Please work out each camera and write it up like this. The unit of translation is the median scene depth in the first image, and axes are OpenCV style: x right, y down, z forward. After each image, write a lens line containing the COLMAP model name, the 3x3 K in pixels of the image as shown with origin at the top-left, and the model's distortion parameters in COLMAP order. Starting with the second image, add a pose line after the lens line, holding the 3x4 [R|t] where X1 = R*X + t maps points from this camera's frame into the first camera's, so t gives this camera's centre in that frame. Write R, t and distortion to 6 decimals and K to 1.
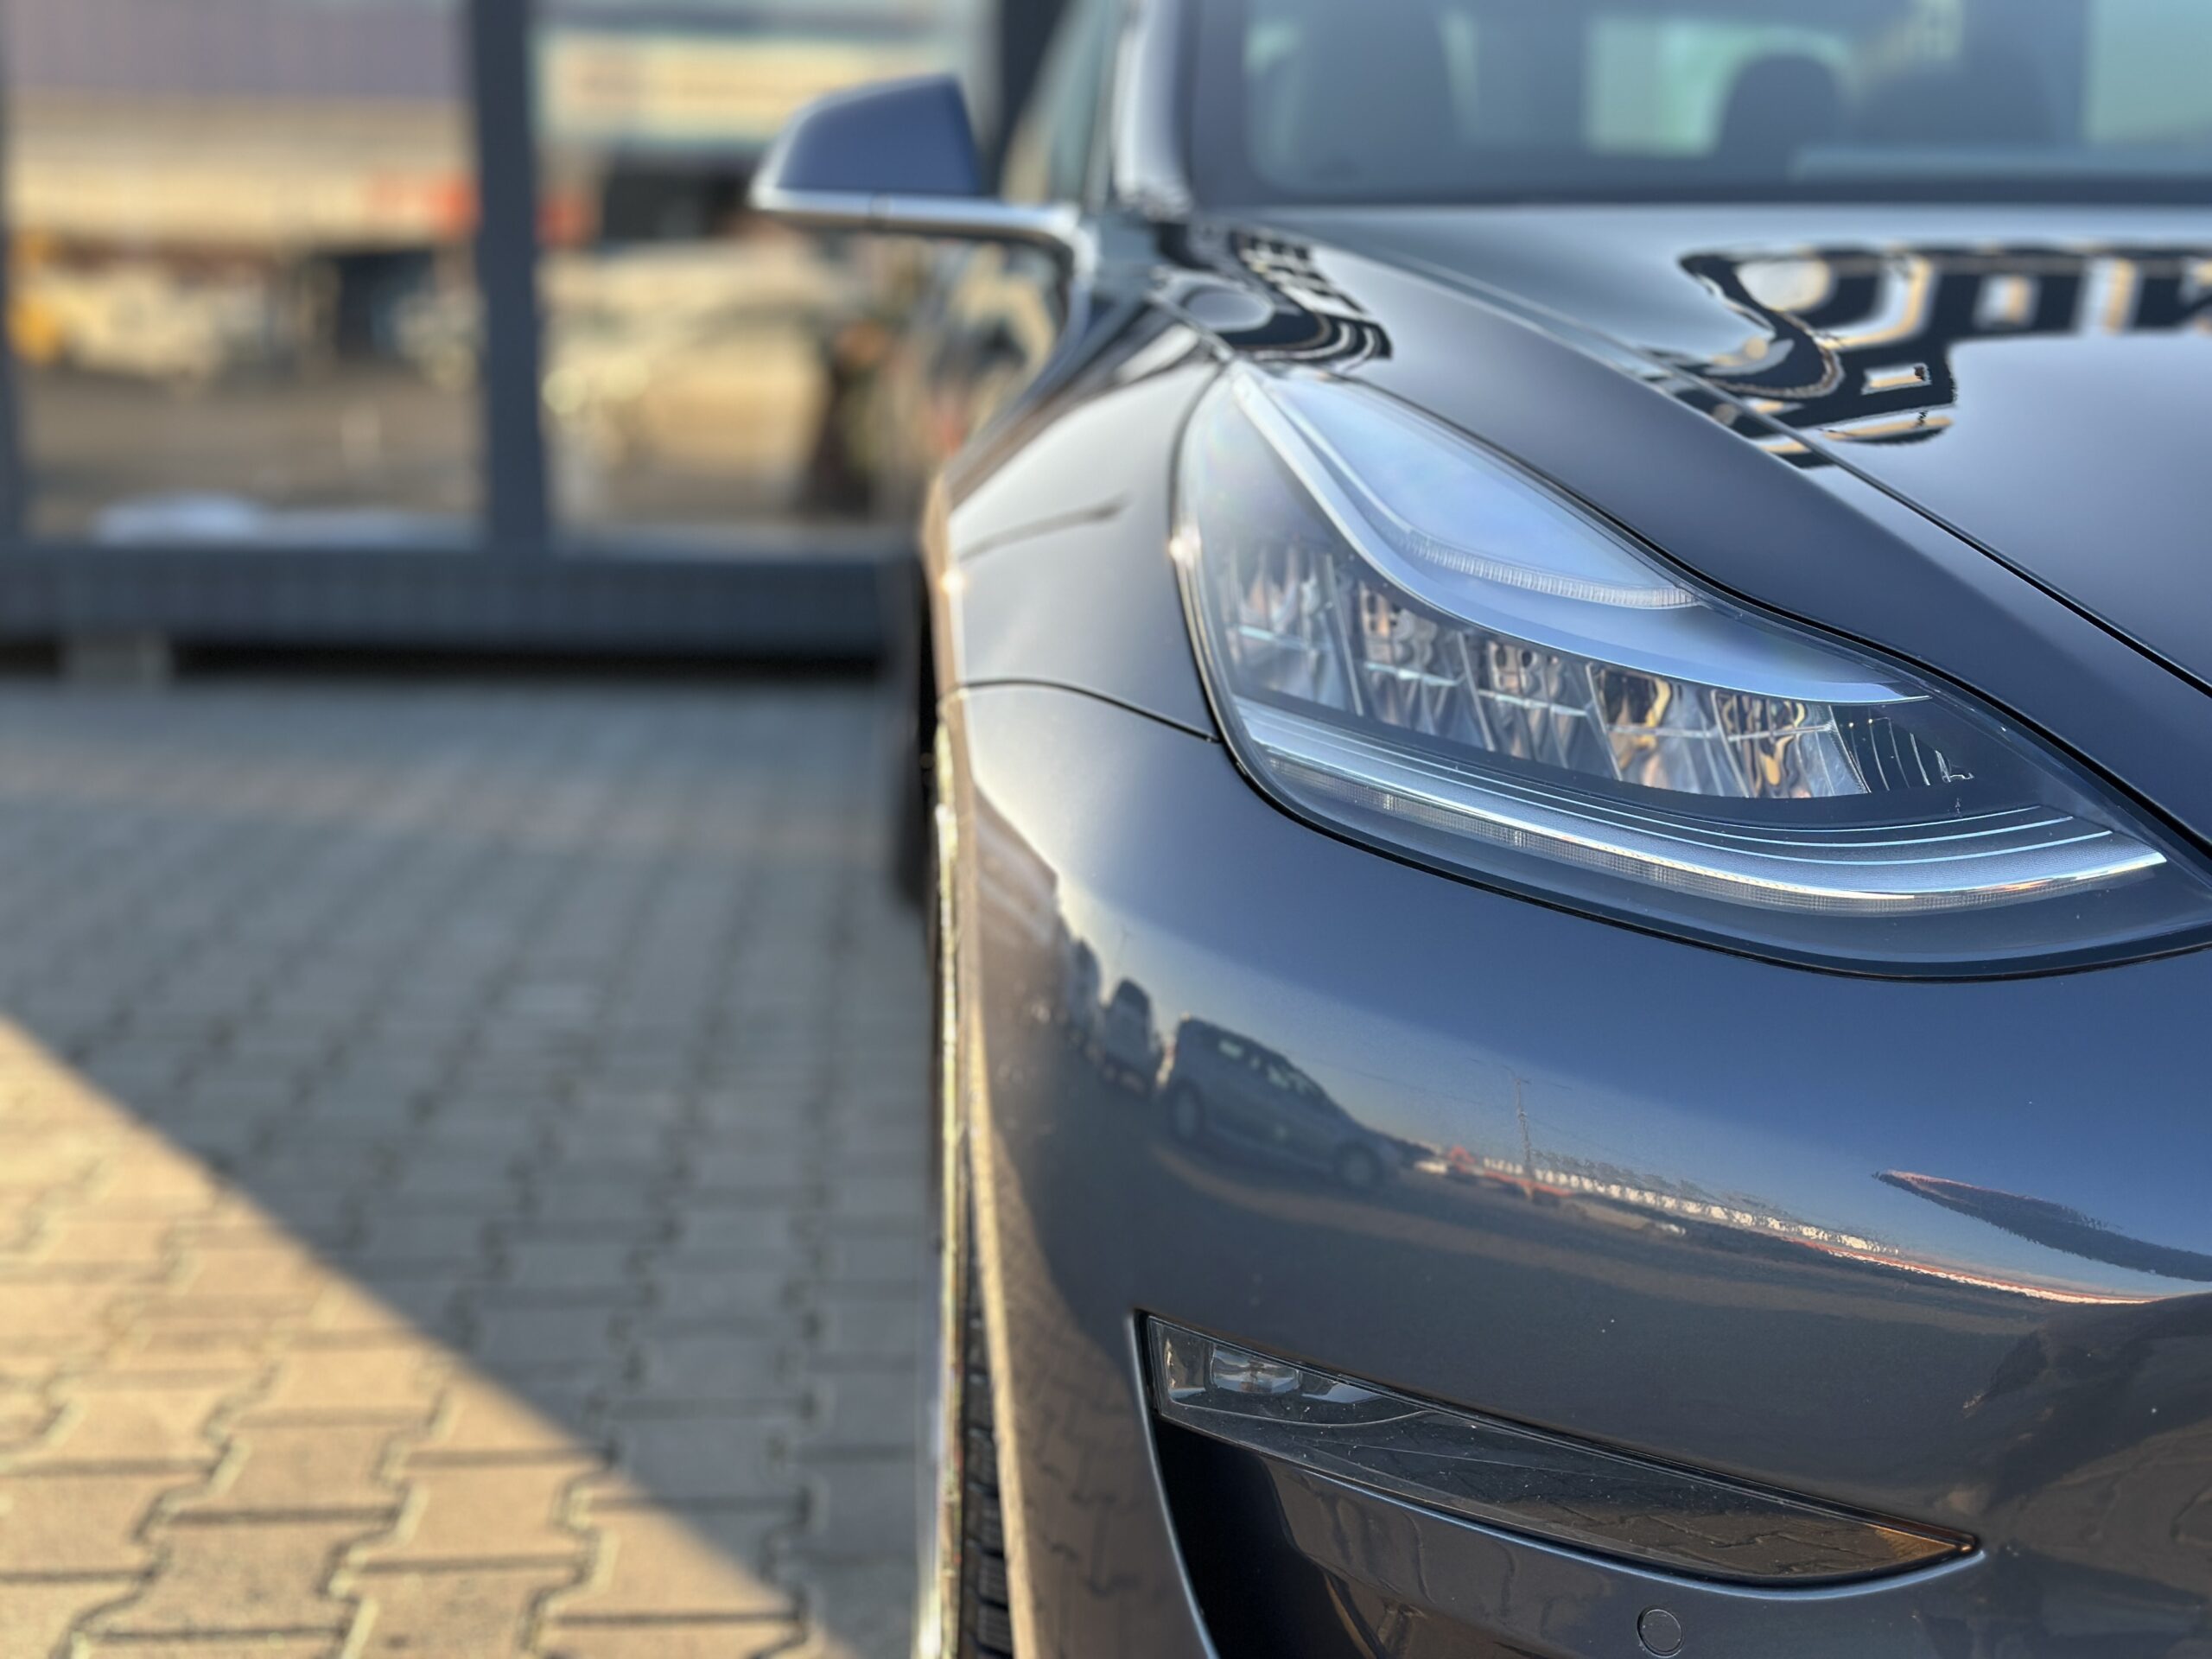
lens RADIAL K [[3037.8, 0, 1106.0], [0, 3037.8, 829.5], [0, 0, 1]] dist [0.148214, -0.054413]
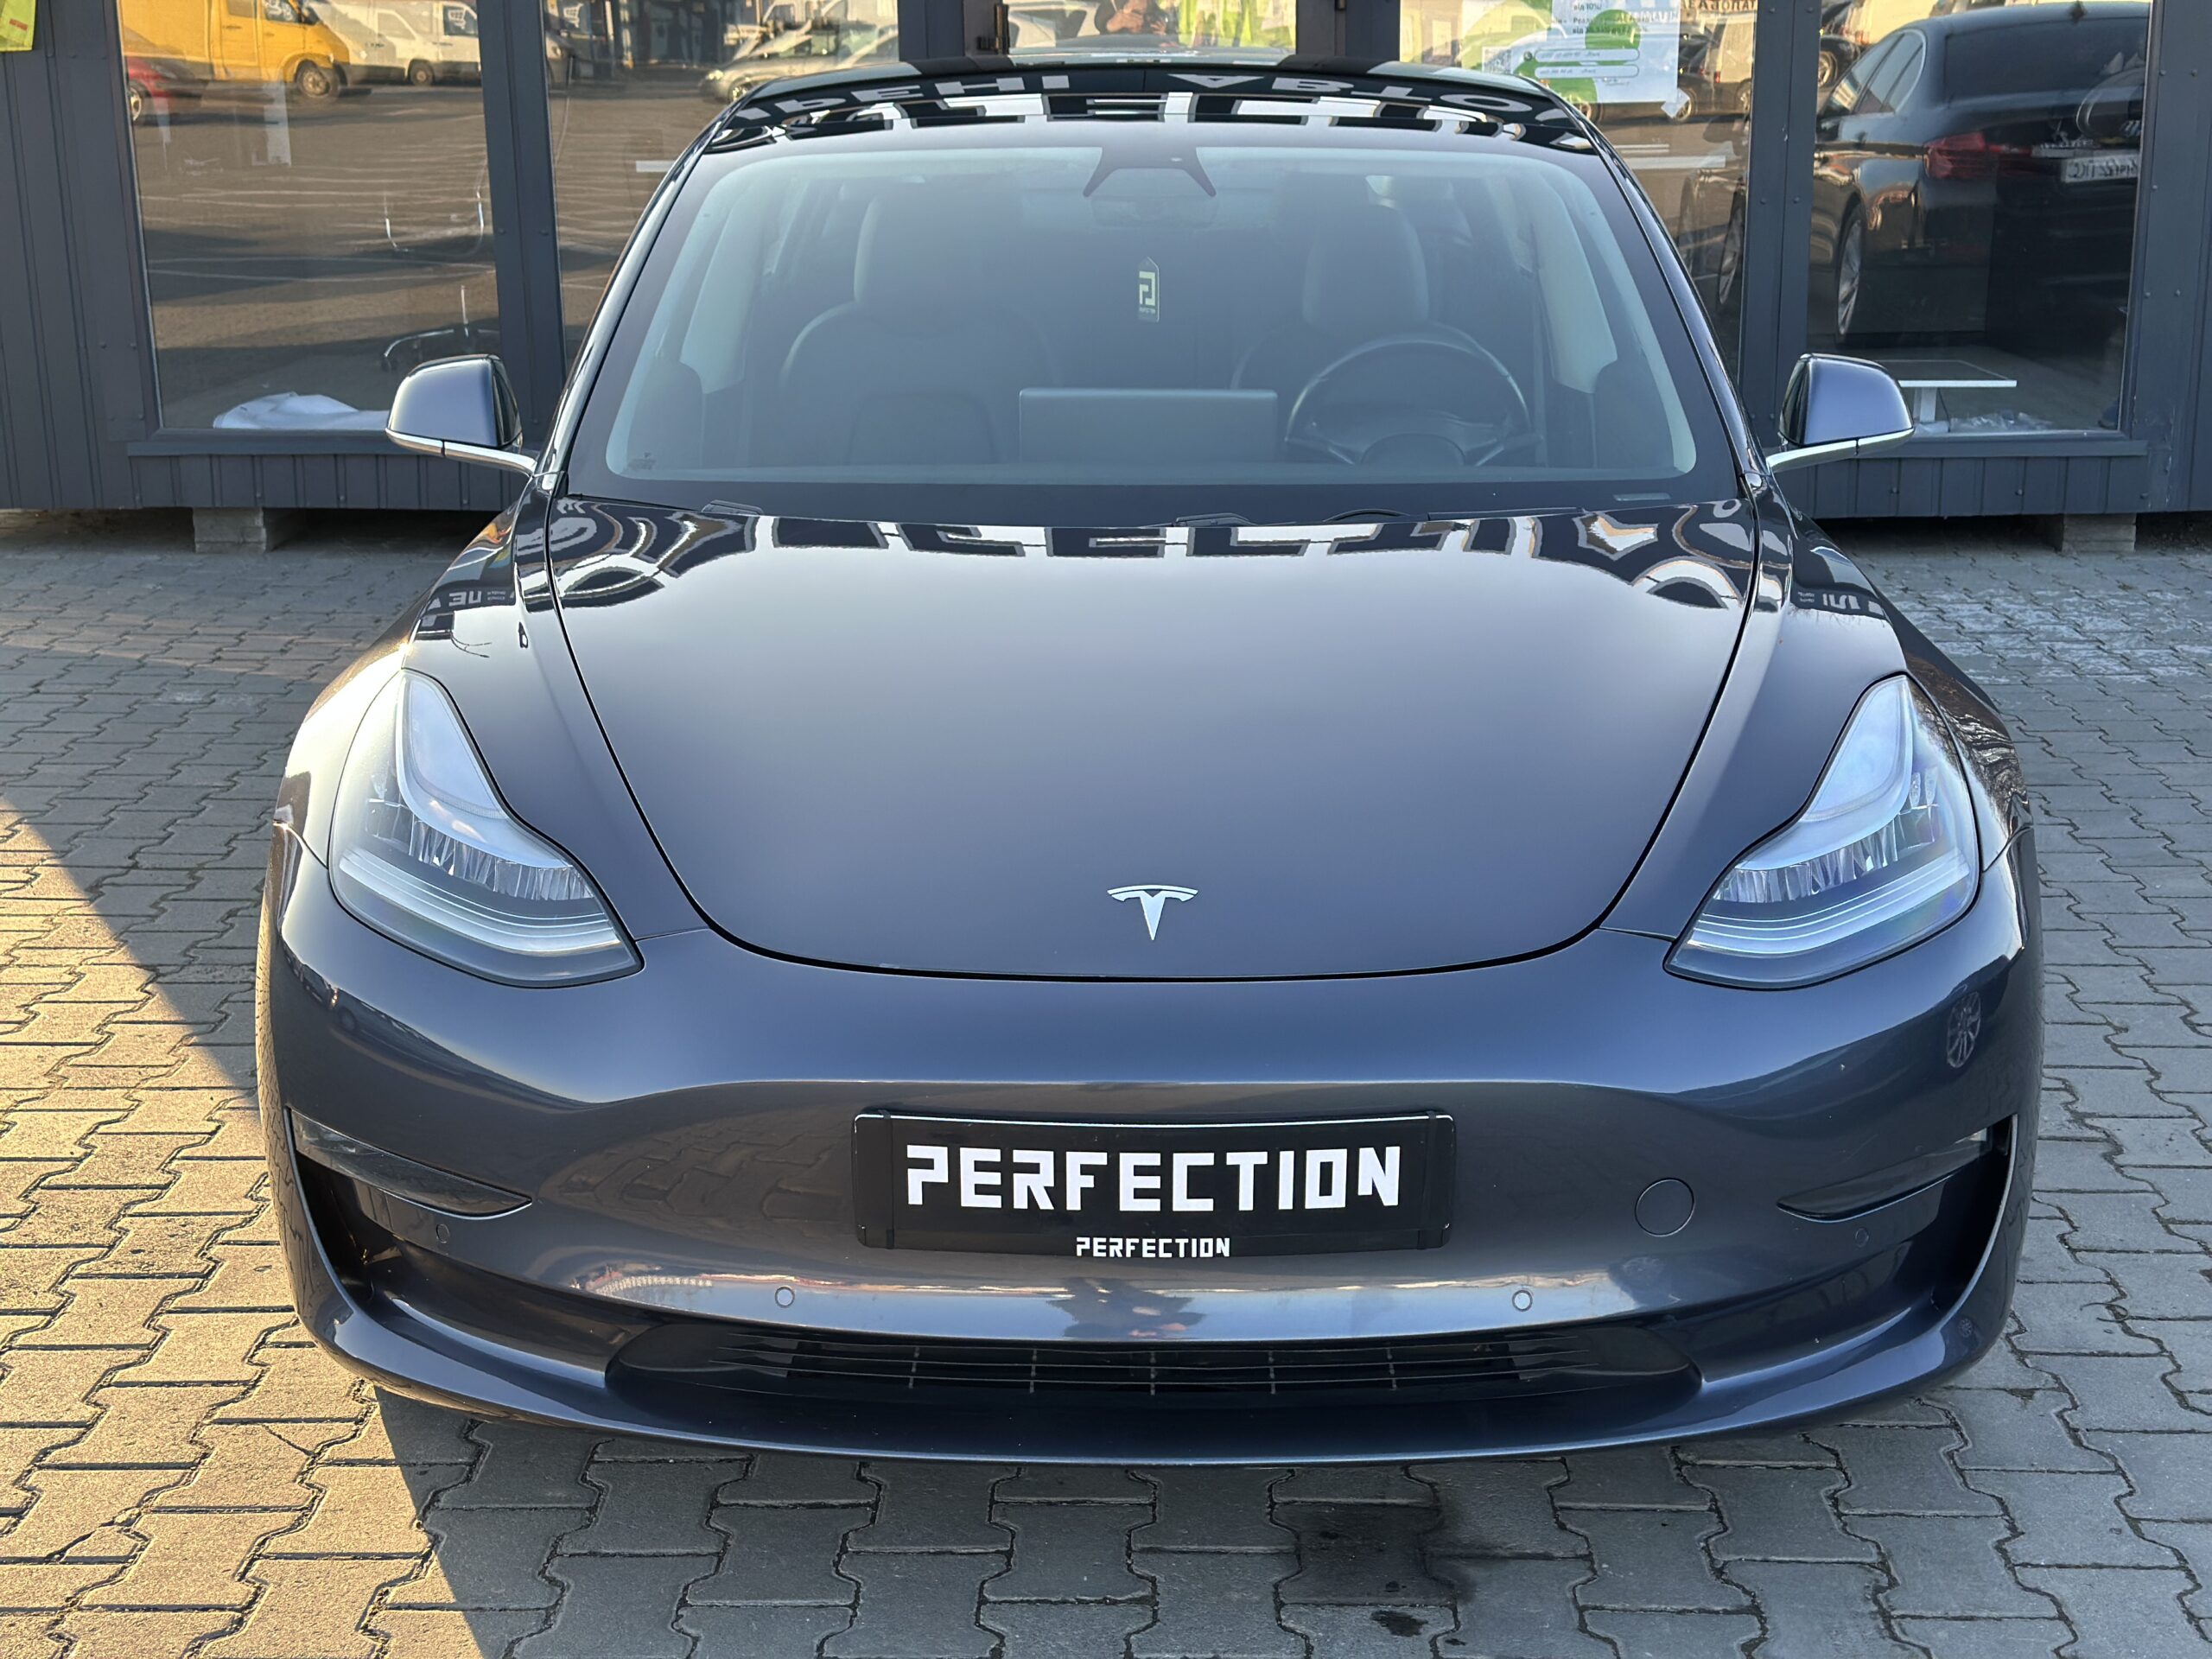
lens RADIAL K [[3167.2, 0, 1106.0], [0, 3167.2, 829.5], [0, 0, 1]] dist [0.211571, 0.038861]
pose [[0.993034, 0.005709, -0.117689, 0.527643], [0.006499, 0.994651, 0.103090, -0.178191], [0.117648, -0.103137, 0.987685, -0.785010]]
